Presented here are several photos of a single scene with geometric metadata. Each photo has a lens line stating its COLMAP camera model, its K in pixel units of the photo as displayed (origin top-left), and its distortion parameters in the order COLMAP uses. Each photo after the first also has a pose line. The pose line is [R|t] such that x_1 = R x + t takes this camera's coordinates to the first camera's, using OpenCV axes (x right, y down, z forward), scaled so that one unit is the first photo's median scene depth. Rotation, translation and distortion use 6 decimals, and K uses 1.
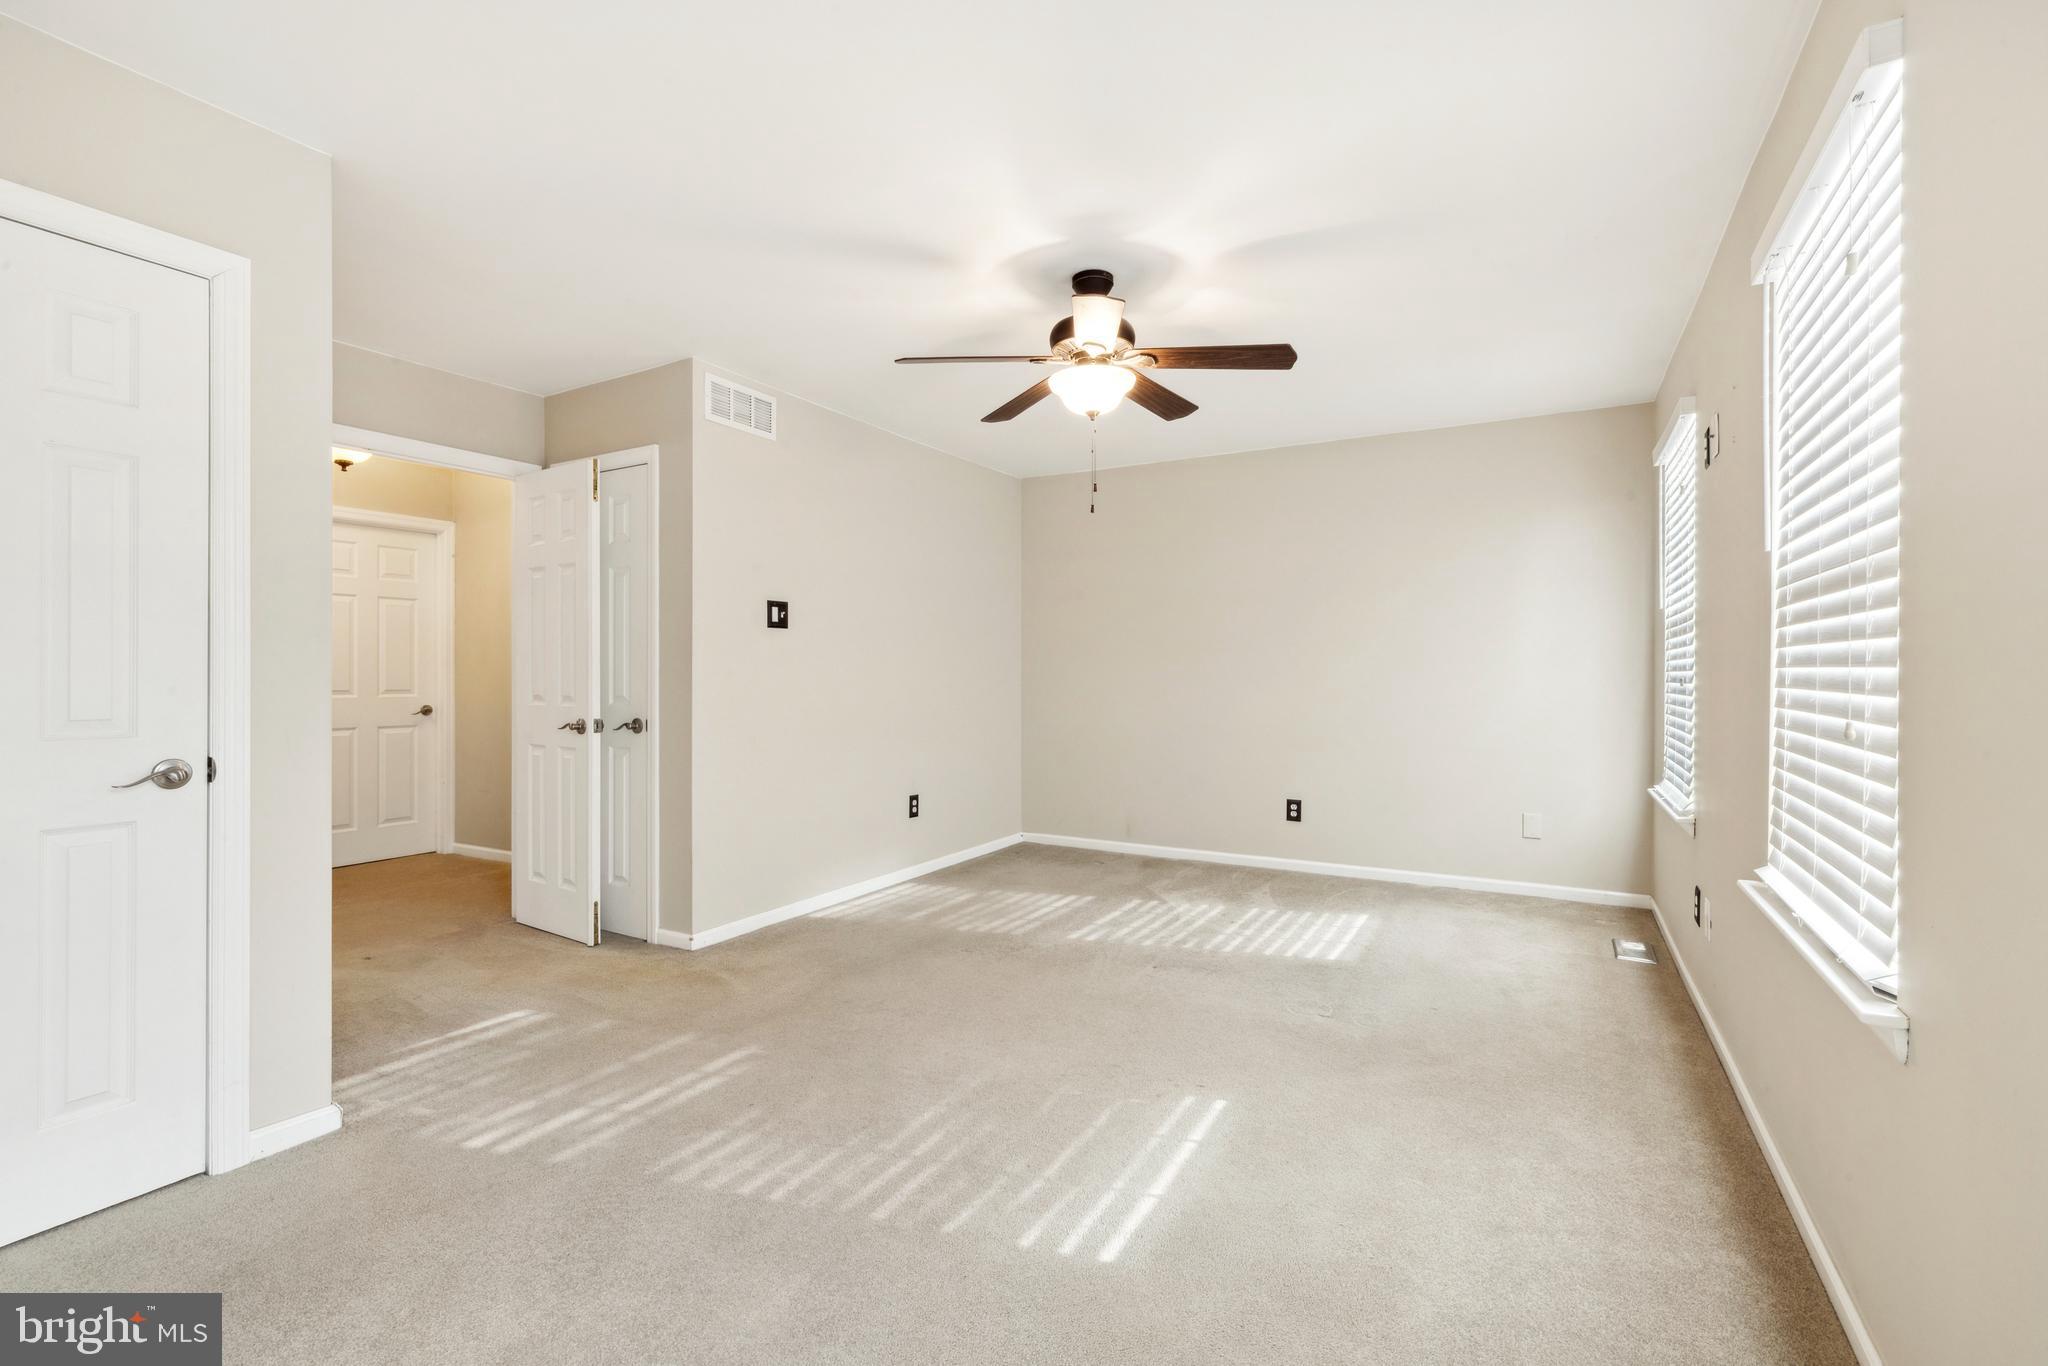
lens RADIAL K [[883.4, 0, 1024.8], [0, 883.4, 680.2], [0, 0, 1]] dist [-0.005349, 0.000093]
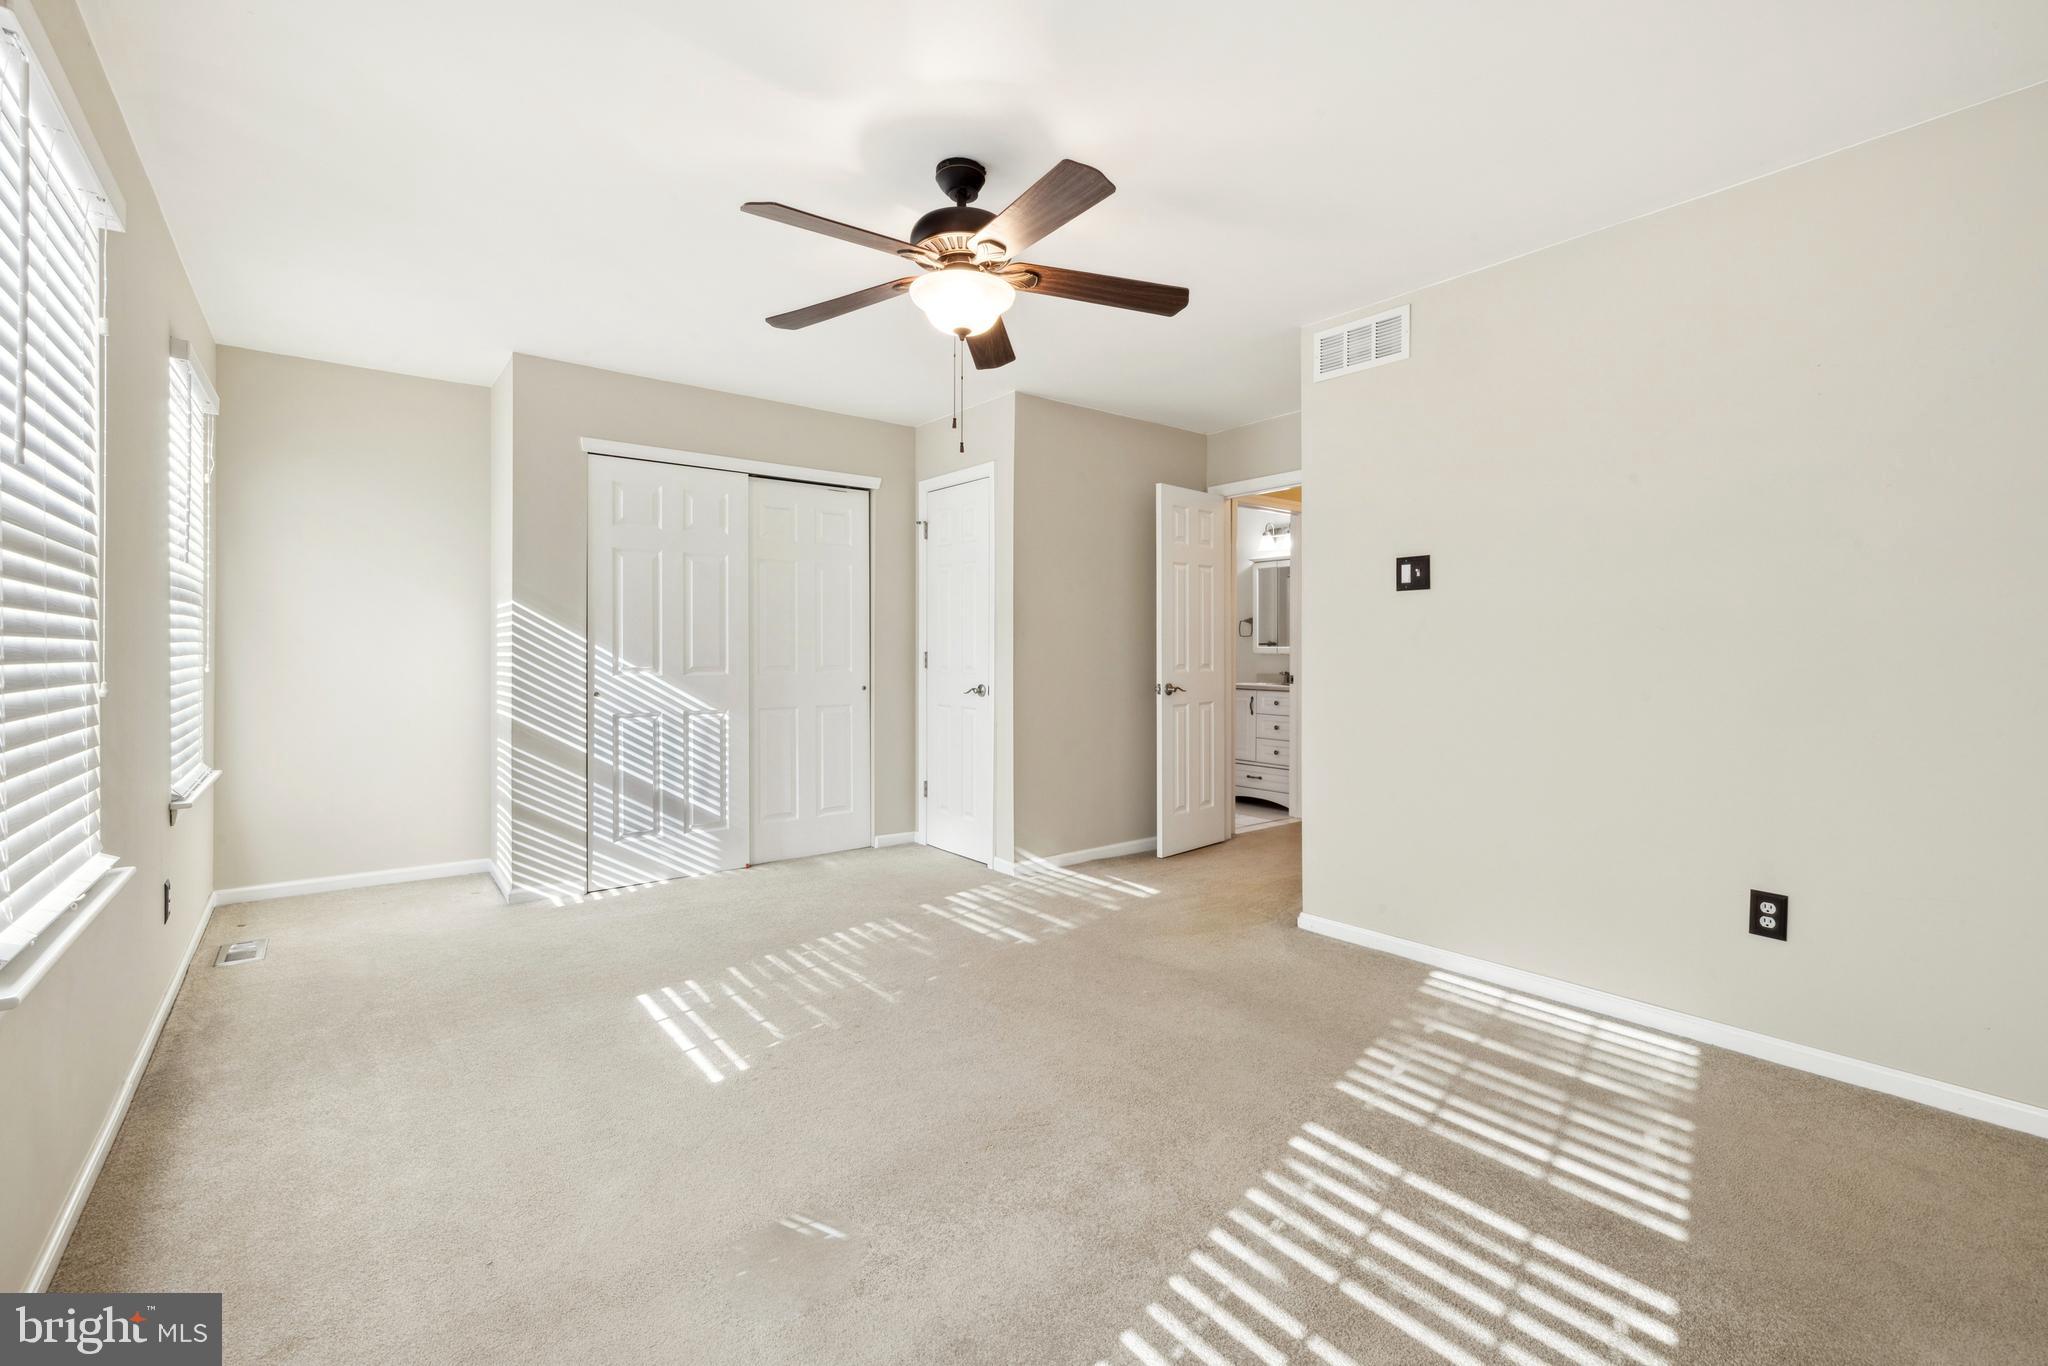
lens RADIAL K [[883.4, 0, 1034.8], [0, 883.4, 646.3], [0, 0, 1]] dist [-0.005349, 0.000093]
pose [[-0.363808, -0.006162, -0.931454, 0.934719], [-0.007412, 0.999966, -0.003721, -0.004734], [0.931445, 0.005550, -0.363841, 1.554130]]
